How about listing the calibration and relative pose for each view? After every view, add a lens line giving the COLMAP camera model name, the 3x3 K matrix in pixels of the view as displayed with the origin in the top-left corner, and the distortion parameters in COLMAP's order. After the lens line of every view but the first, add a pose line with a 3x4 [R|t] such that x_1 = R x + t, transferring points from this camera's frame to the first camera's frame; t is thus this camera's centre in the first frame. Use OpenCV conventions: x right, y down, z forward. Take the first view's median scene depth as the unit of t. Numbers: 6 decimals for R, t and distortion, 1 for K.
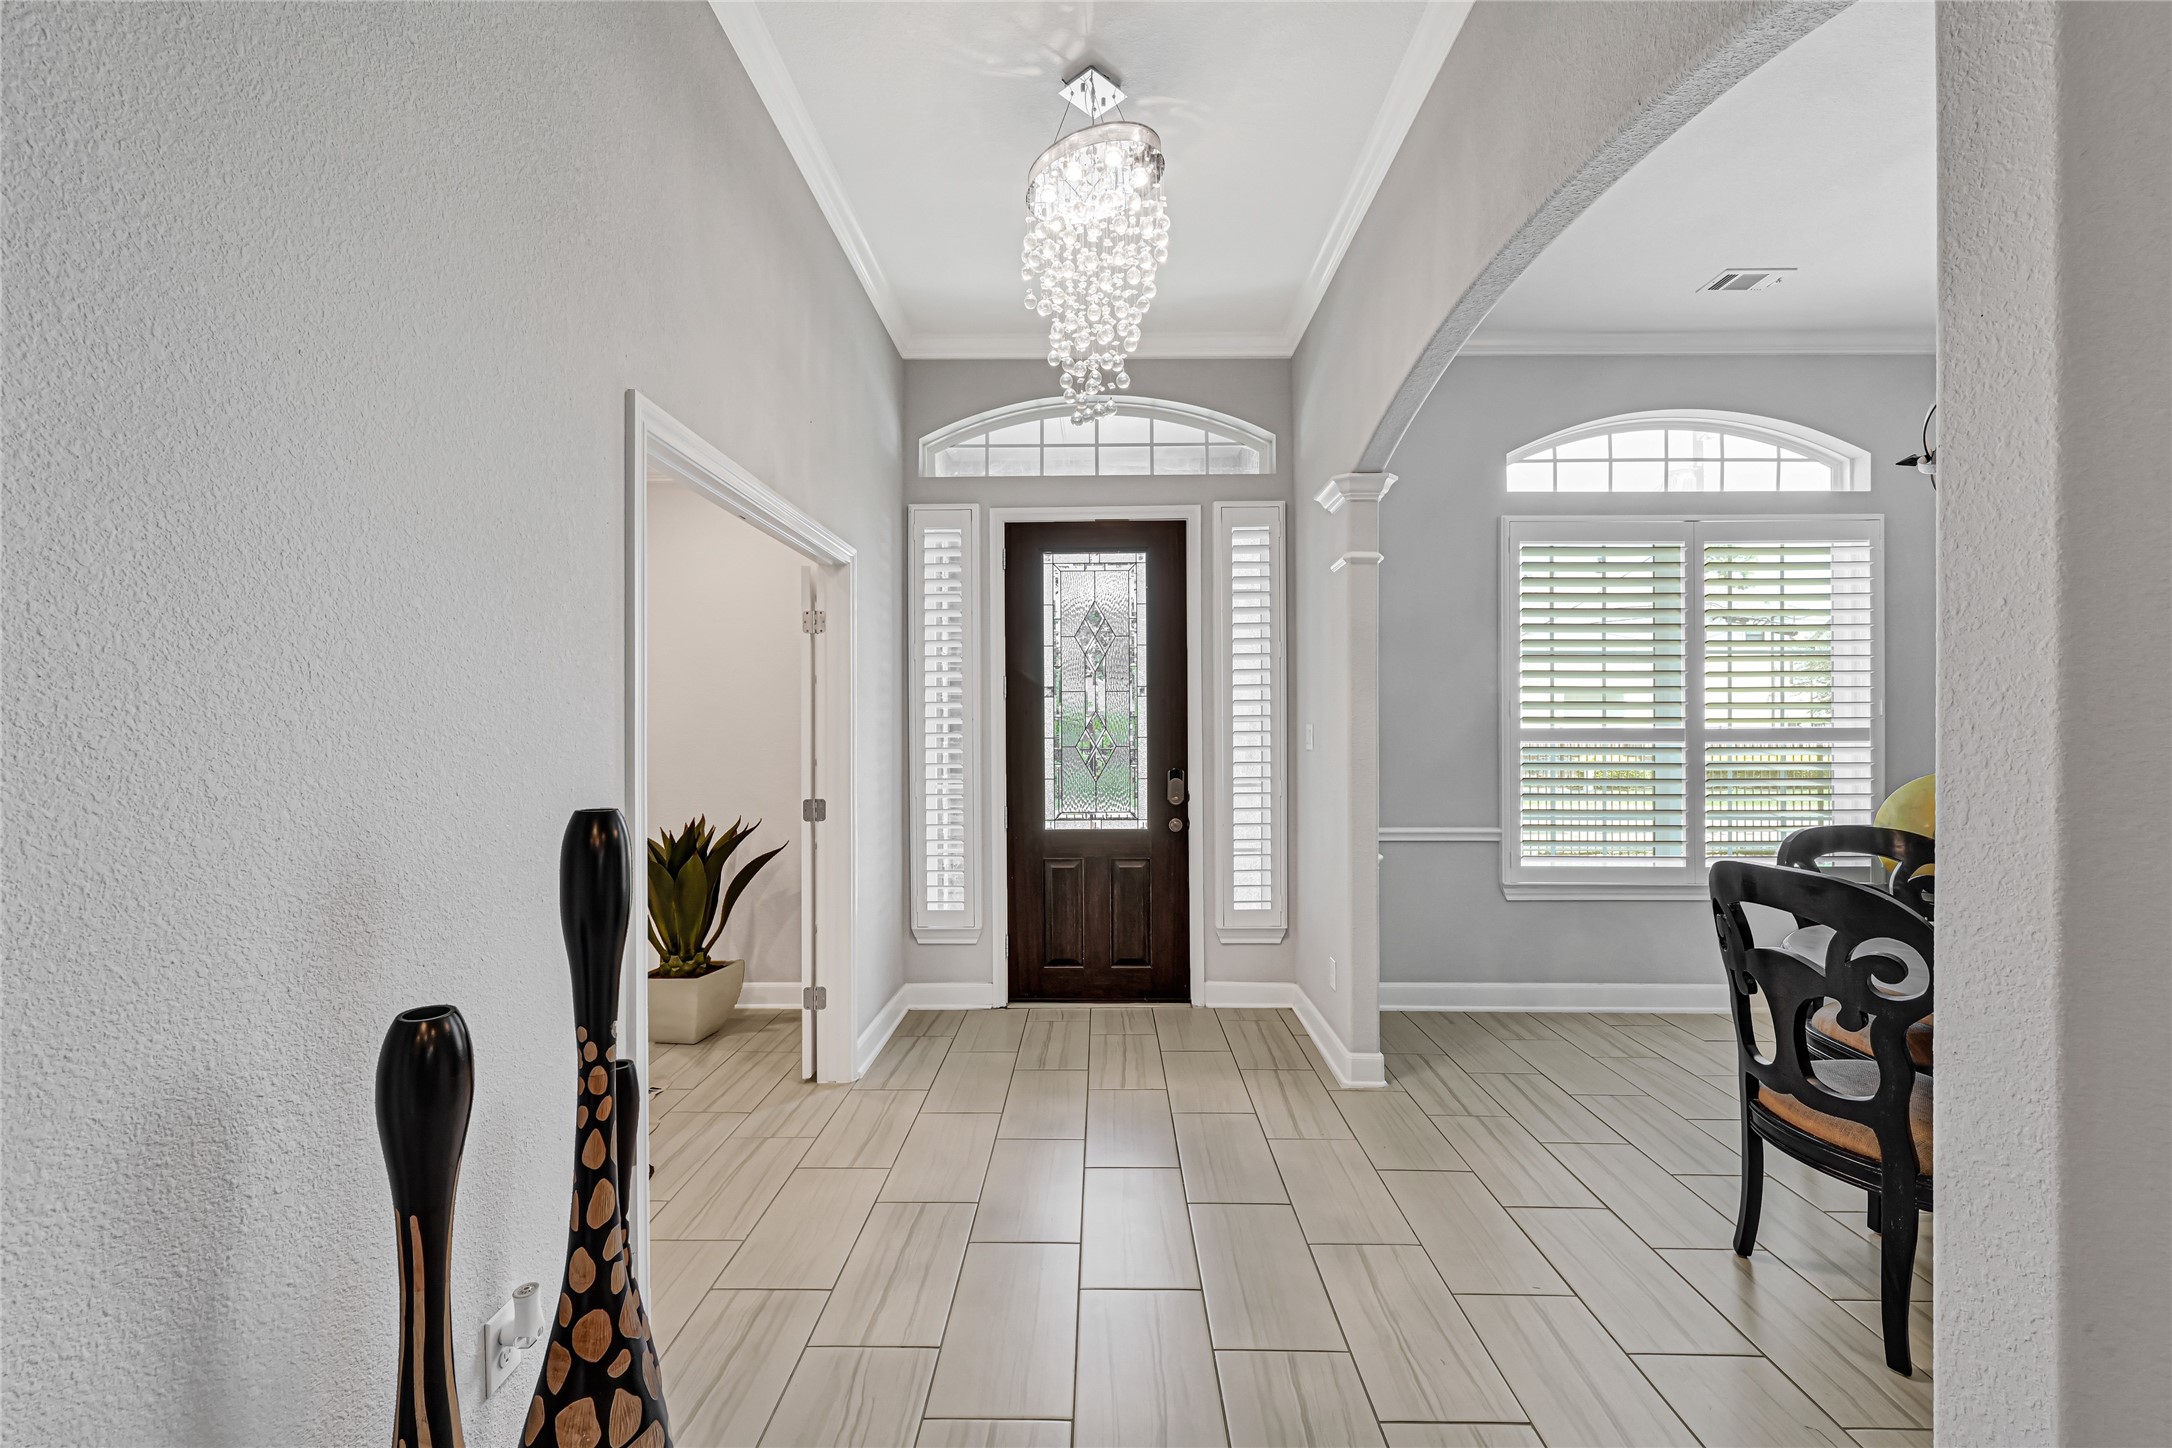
lens RADIAL K [[918.2, 0, 1091.0], [0, 918.2, 734.0], [0, 0, 1]] dist [0.000628, 0.000100]
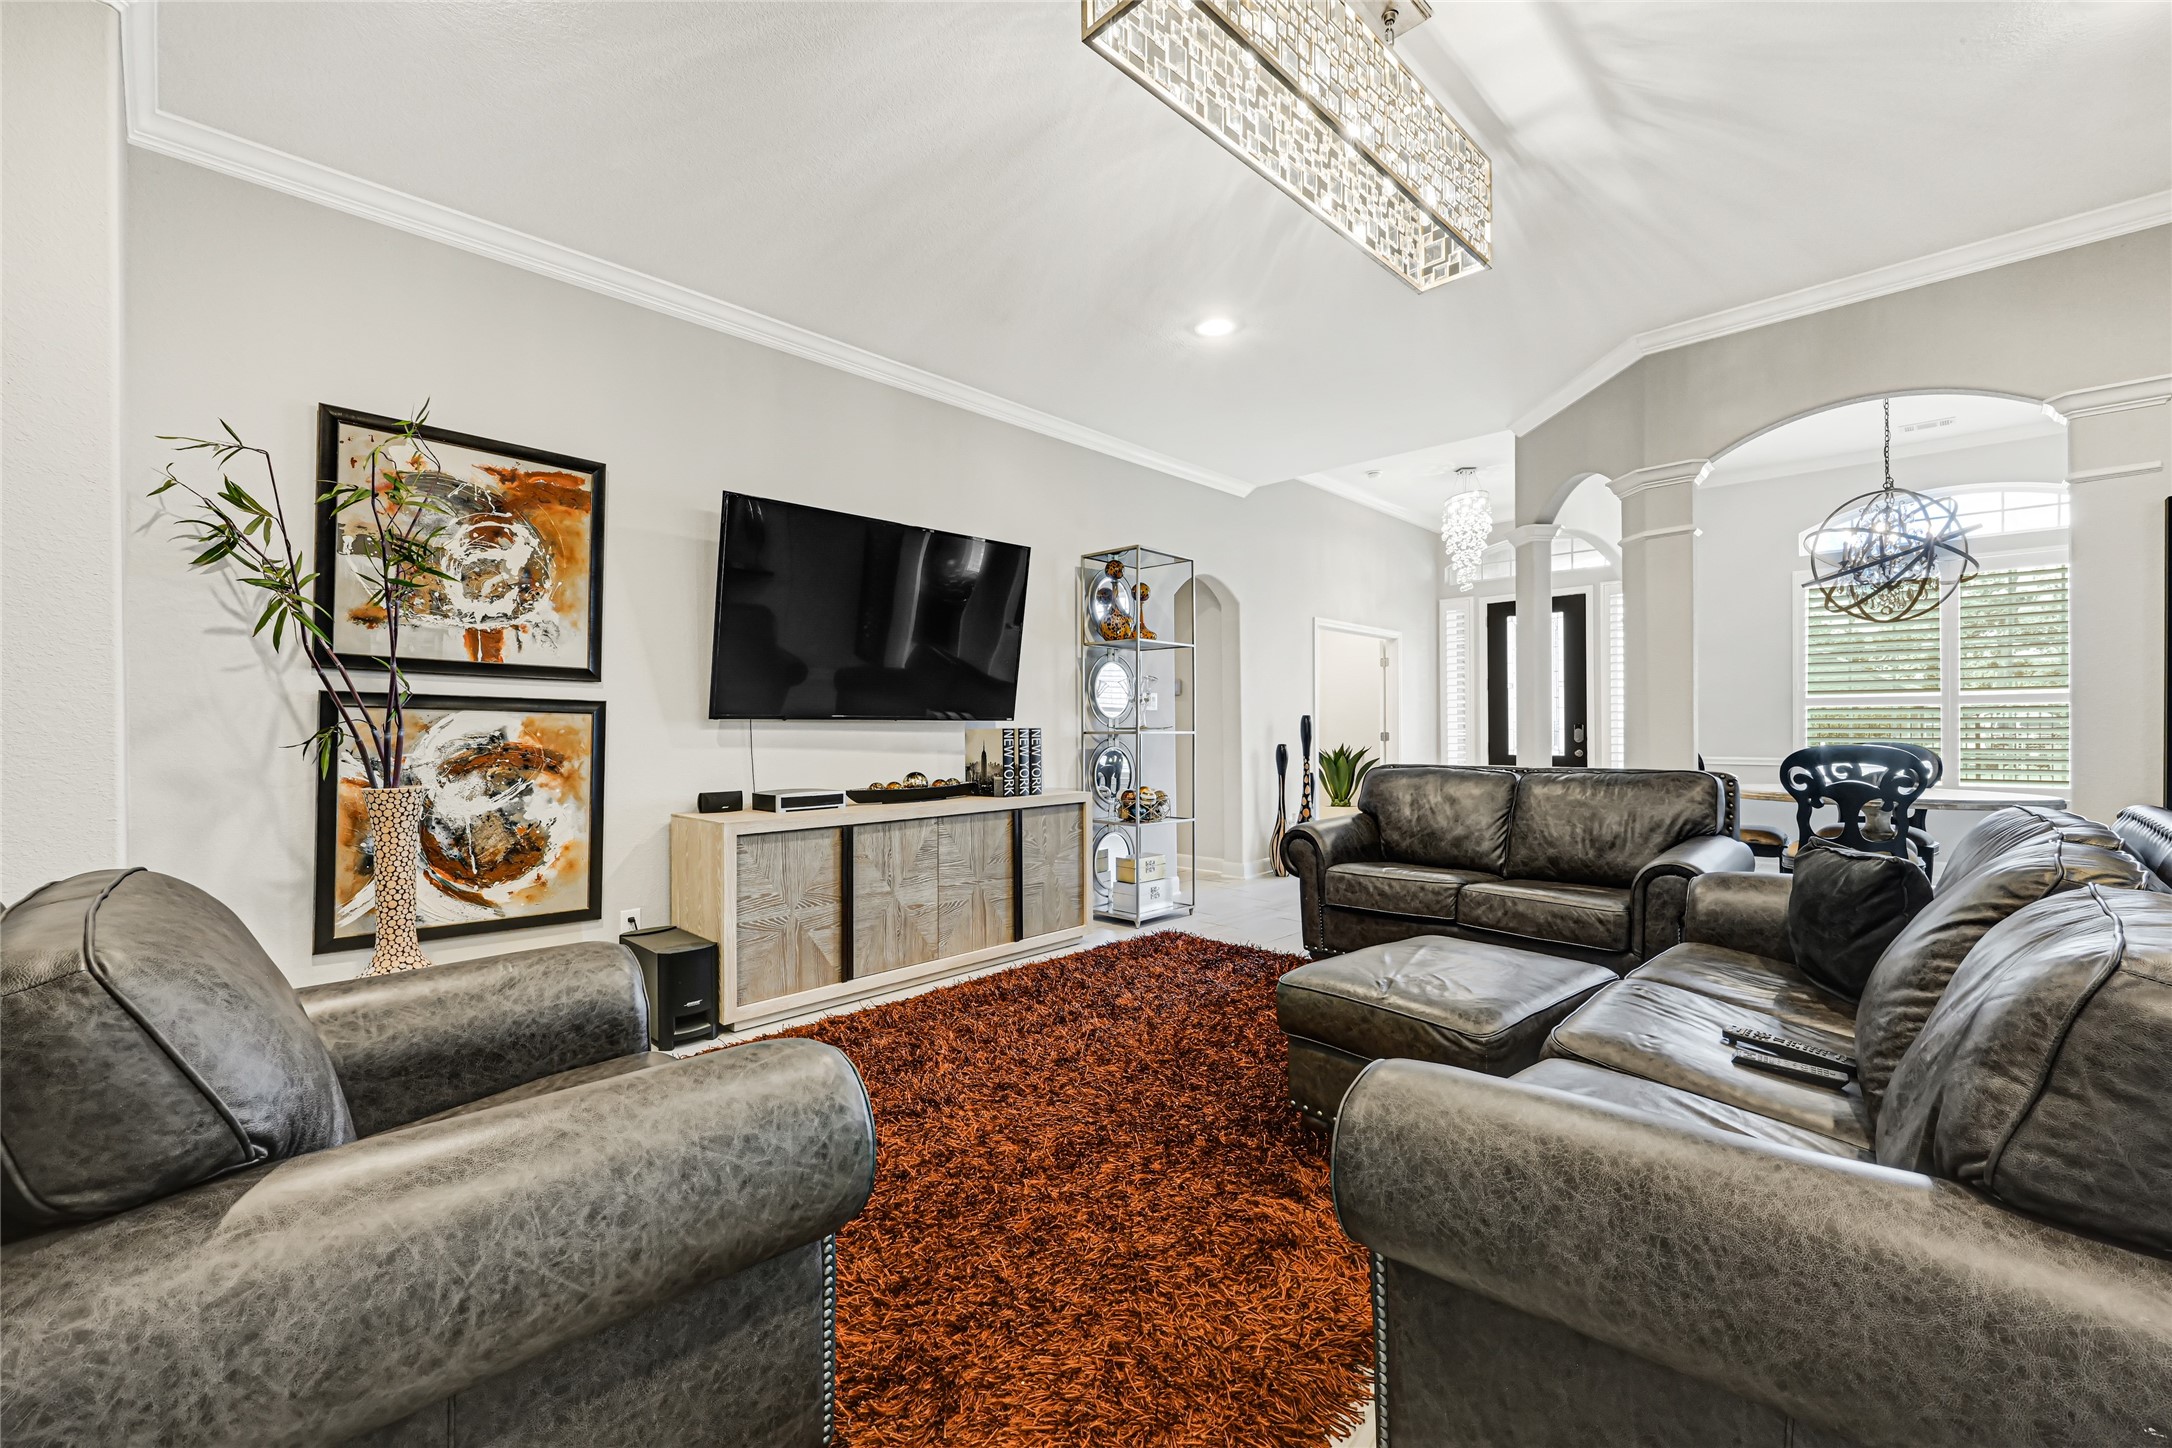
lens RADIAL K [[879.8, 0, 1090.4], [0, 879.8, 716.9], [0, 0, 1]] dist [0.001830, 0.000216]
pose [[0.740348, -0.011429, -0.672126, 0.729327], [0.004901, 0.999921, -0.011605, 0.051458], [0.672206, 0.005298, 0.740345, -1.343013]]
